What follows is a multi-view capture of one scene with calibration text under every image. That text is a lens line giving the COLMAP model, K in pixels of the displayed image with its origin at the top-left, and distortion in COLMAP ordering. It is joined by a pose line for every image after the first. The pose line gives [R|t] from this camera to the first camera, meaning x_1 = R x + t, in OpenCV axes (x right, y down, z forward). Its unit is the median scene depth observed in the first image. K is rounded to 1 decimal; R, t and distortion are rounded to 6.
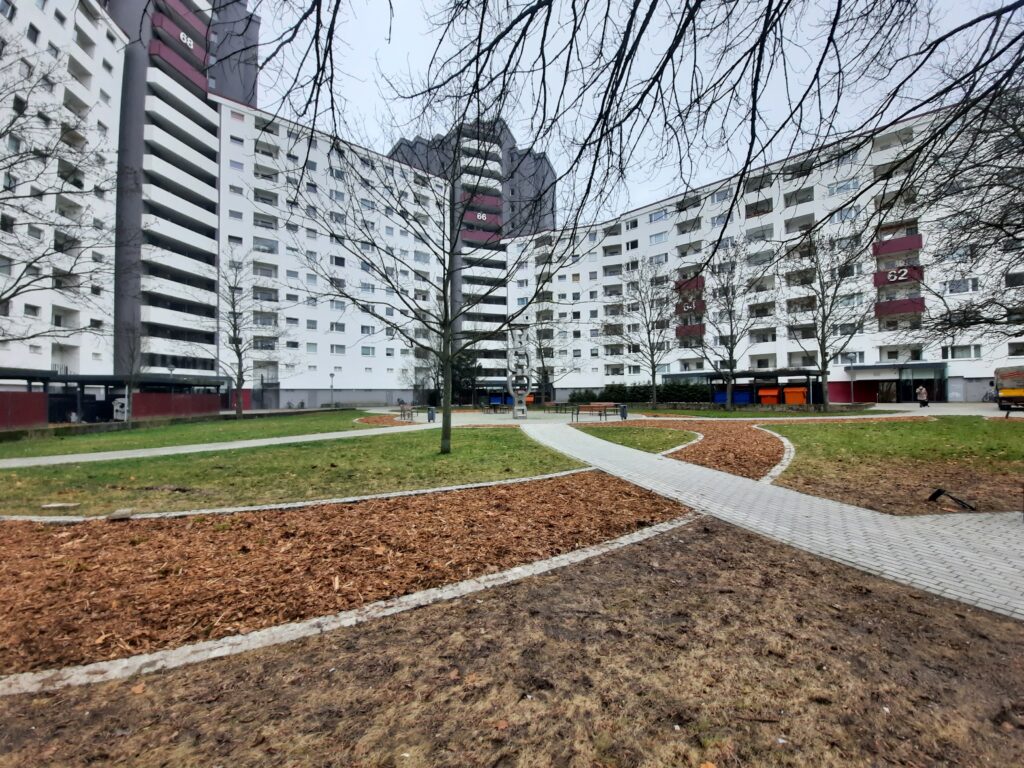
lens RADIAL K [[403.7, 0, 520.3], [0, 403.7, 388.6], [0, 0, 1]] dist [-0.014636, -0.000132]
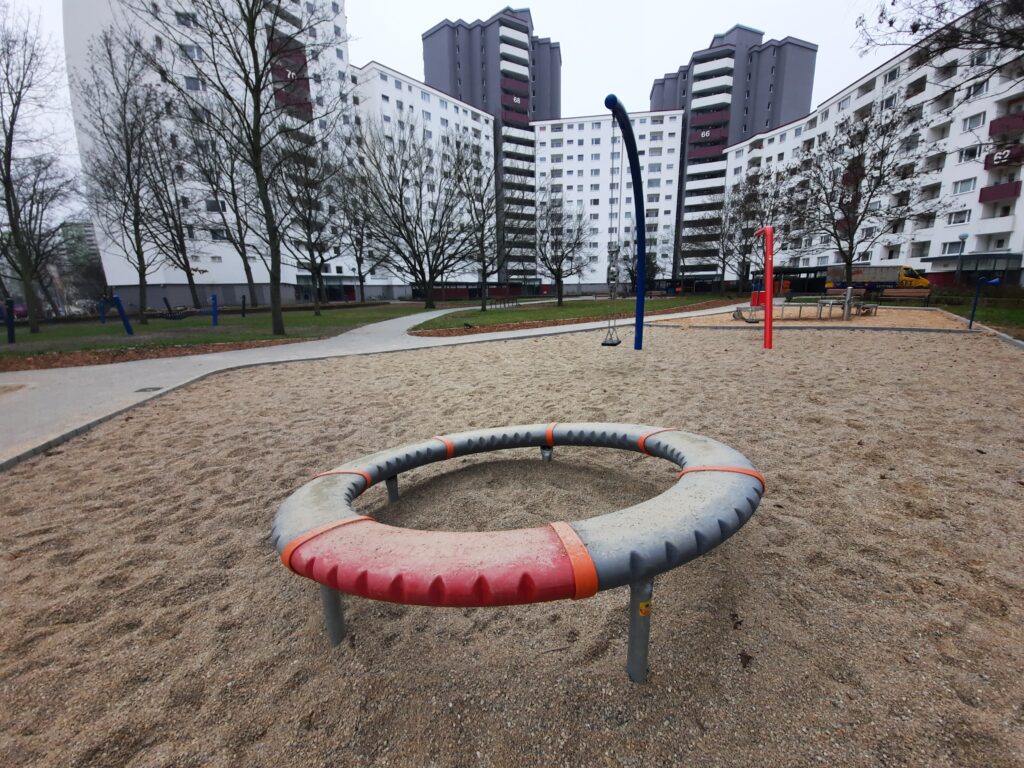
lens RADIAL K [[409.7, 0, 517.6], [0, 409.7, 391.0], [0, 0, 1]] dist [-0.000237, -0.011487]
pose [[0.648561, 0.180392, -0.739478, 0.730869], [0.022872, 0.966453, 0.255822, -0.009404], [0.760819, -0.182830, 0.622678, -0.420391]]
